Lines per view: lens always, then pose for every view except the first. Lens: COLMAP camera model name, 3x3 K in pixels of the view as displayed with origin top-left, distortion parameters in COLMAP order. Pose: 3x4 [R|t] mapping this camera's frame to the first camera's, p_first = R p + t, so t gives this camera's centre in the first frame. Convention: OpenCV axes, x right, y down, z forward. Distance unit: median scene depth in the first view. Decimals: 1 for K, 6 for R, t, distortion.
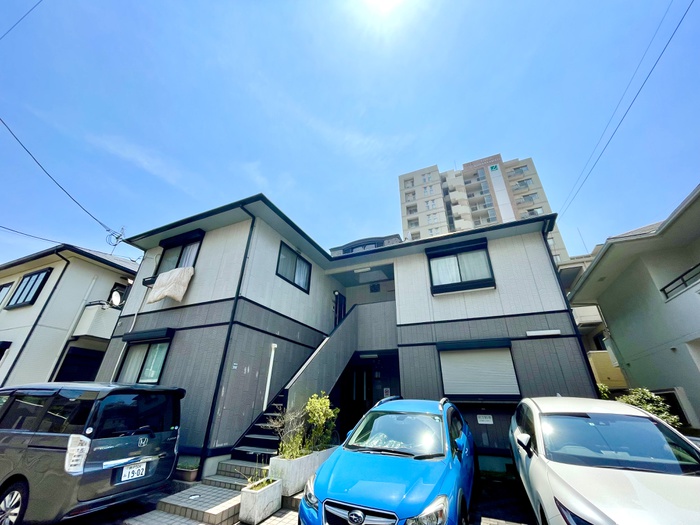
lens RADIAL K [[282.4, 0, 349.2], [0, 282.4, 260.8], [0, 0, 1]] dist [-0.002505, -0.000199]
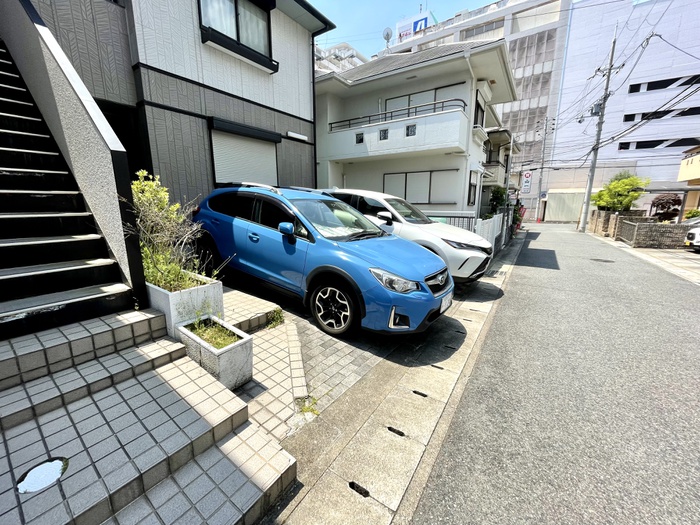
lens RADIAL K [[282.4, 0, 346.5], [0, 282.4, 259.7], [0, 0, 1]] dist [-0.002505, -0.000199]
pose [[0.185799, -0.214616, 0.958863, -0.388295], [-0.445996, 0.851118, 0.276921, 0.231305], [-0.875538, -0.479100, 0.062419, 0.438373]]
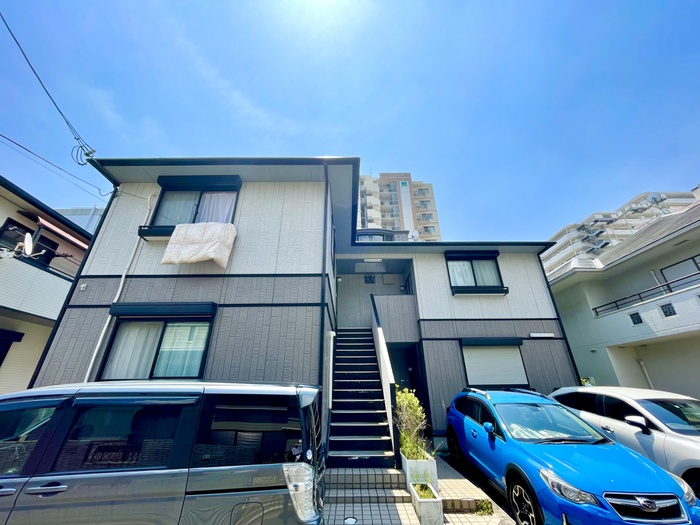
lens RADIAL K [[282.4, 0, 348.9], [0, 282.4, 260.9], [0, 0, 1]] dist [-0.002505, -0.000199]
pose [[0.906452, 0.153769, 0.393319, -0.527688], [-0.168023, 0.985781, 0.001838, 0.061061], [-0.387444, -0.067753, 0.919400, 0.171723]]
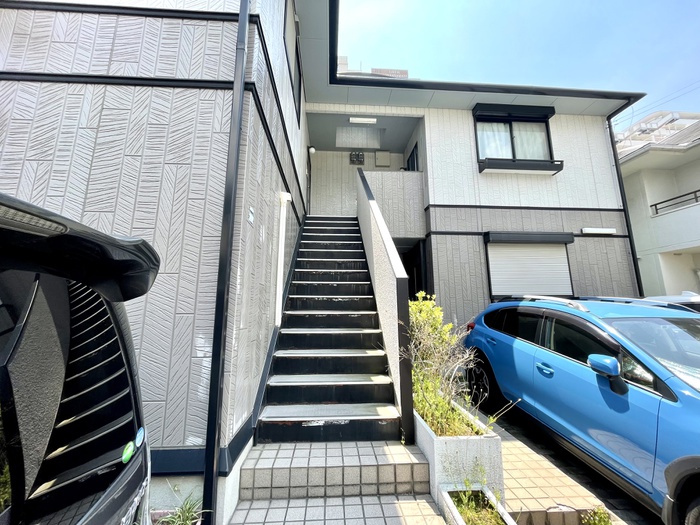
lens RADIAL K [[282.4, 0, 348.5], [0, 282.4, 261.3], [0, 0, 1]] dist [-0.002505, -0.000199]
pose [[0.880229, 0.059946, 0.470749, -0.339623], [-0.197580, 0.948215, 0.248697, 0.235434], [-0.431463, -0.311921, 0.846490, 0.473503]]
